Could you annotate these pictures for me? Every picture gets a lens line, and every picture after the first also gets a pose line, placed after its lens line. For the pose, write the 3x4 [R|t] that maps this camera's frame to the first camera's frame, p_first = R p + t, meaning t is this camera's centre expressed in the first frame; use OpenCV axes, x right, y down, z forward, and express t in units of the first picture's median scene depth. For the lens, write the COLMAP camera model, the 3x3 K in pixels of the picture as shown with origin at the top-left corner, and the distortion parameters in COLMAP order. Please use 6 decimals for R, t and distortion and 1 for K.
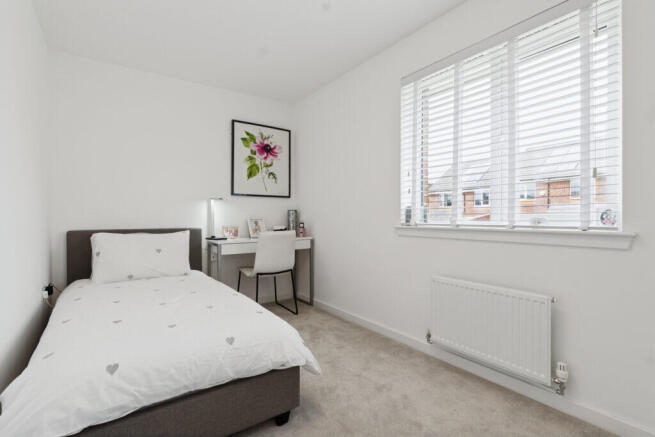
lens RADIAL K [[315.9, 0, 325.5], [0, 315.9, 220.7], [0, 0, 1]] dist [0.002773, -0.001174]
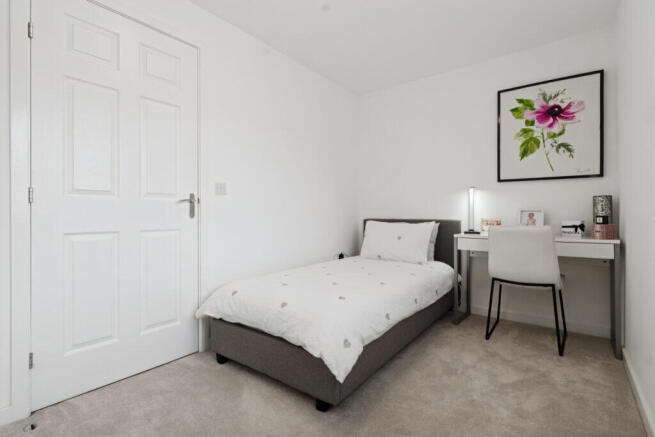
lens RADIAL K [[315.9, 0, 326.4], [0, 315.9, 215.4], [0, 0, 1]] dist [0.002773, -0.001174]
pose [[0.289385, 0.005430, -0.957197, 0.360014], [-0.014053, 0.999900, 0.001424, 0.012088], [0.957110, 0.013040, 0.289433, 0.316626]]
